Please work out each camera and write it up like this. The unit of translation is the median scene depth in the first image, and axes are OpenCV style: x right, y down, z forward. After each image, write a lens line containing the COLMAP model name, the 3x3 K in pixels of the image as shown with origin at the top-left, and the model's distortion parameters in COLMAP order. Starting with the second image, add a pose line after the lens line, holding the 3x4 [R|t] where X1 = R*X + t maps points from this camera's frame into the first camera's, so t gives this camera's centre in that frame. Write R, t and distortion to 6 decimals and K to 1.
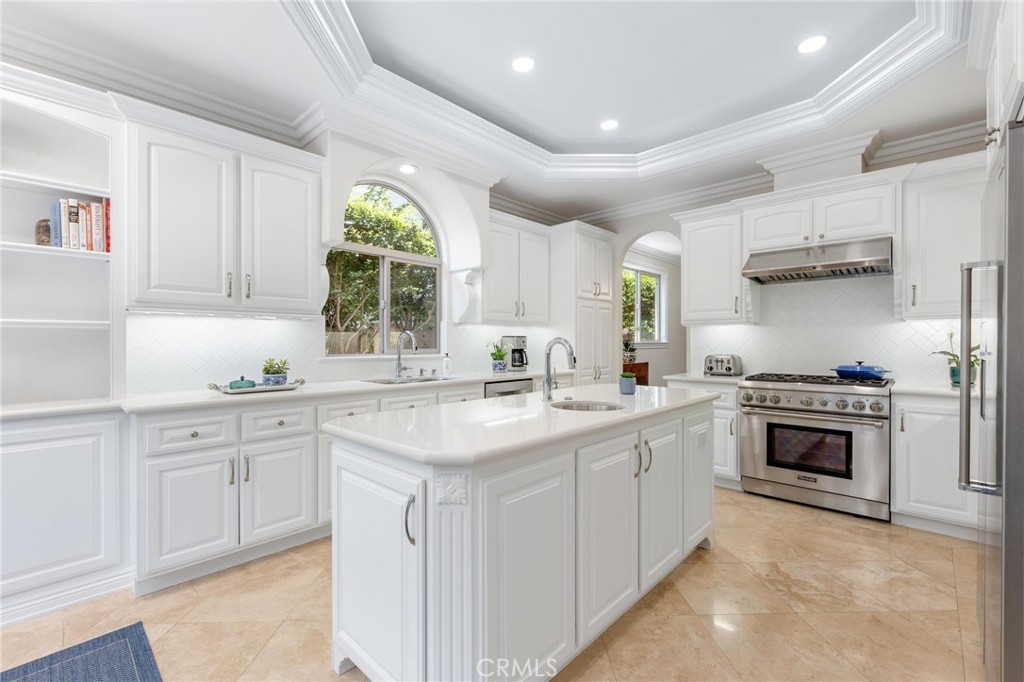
lens RADIAL K [[440.0, 0, 515.2], [0, 440.0, 338.6], [0, 0, 1]] dist [0.002296, 0.000929]
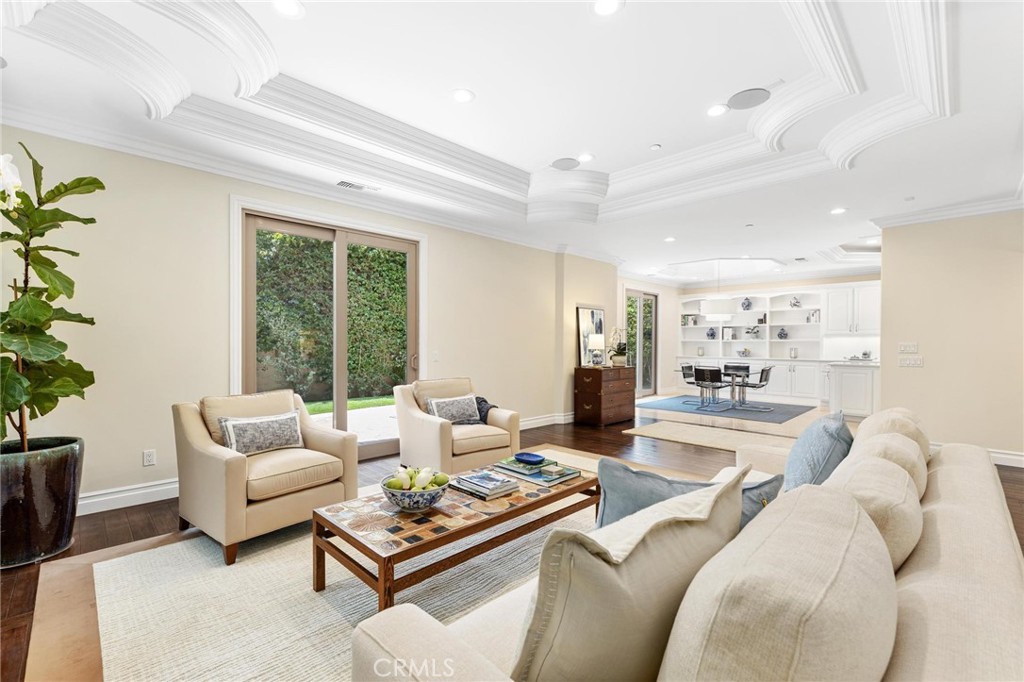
lens RADIAL K [[439.7, 0, 519.2], [0, 439.7, 343.7], [0, 0, 1]] dist [0.013686, 0.000143]
pose [[-0.028248, -0.013202, -0.999514, 2.672423], [-0.013569, 0.999826, -0.012822, 0.072981], [0.999509, 0.013200, -0.028422, -1.363034]]
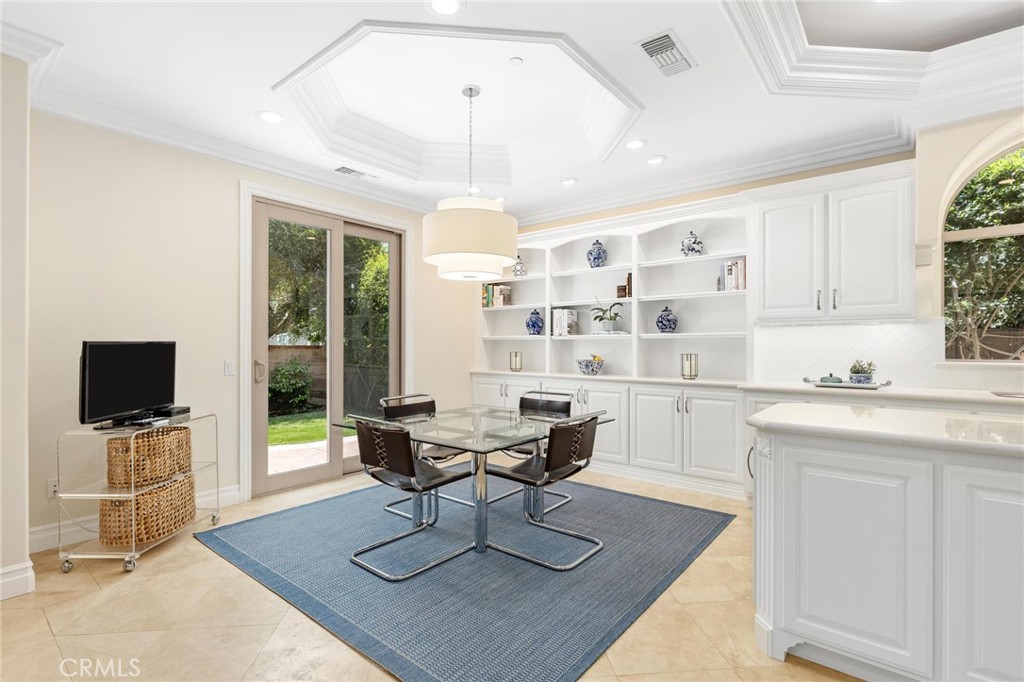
lens RADIAL K [[486.8, 0, 513.7], [0, 486.8, 338.5], [0, 0, 1]] dist [0.010856, -0.000014]
pose [[0.069212, -0.027947, -0.997210, 0.644644], [-0.005972, 0.999578, -0.028428, 0.032043], [0.997584, 0.007923, 0.069016, 0.035635]]
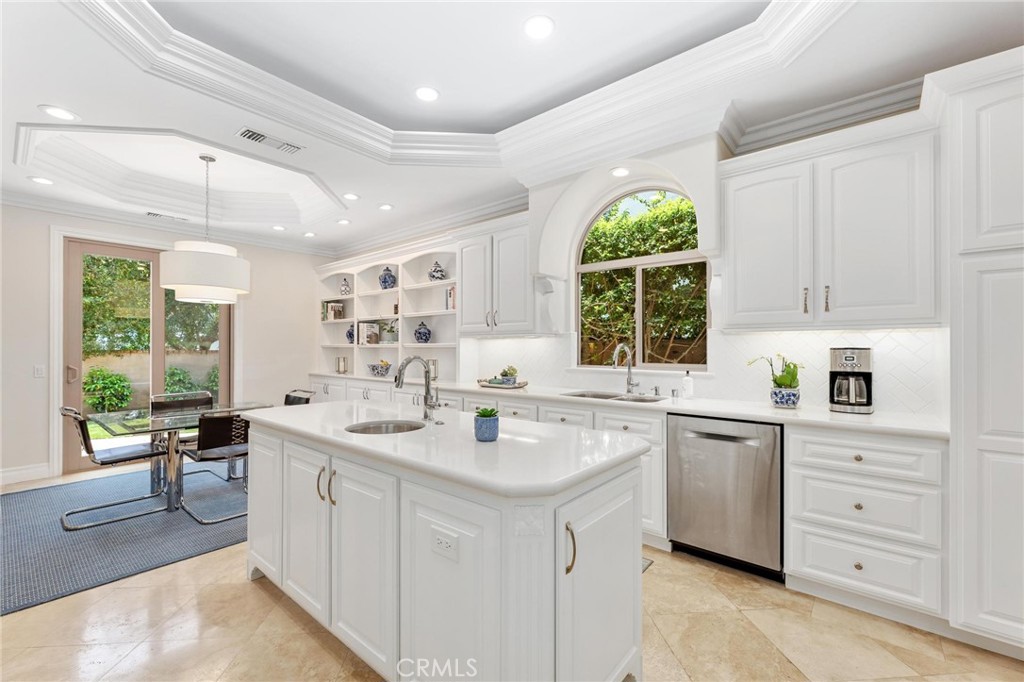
lens RADIAL K [[439.7, 0, 509.2], [0, 439.7, 340.9], [0, 0, 1]] dist [0.013686, 0.000143]
pose [[0.039417, -0.030318, -0.998763, 0.899149], [-0.006804, 0.999508, -0.030609, 0.008178], [0.999200, 0.008002, 0.039191, 0.965657]]
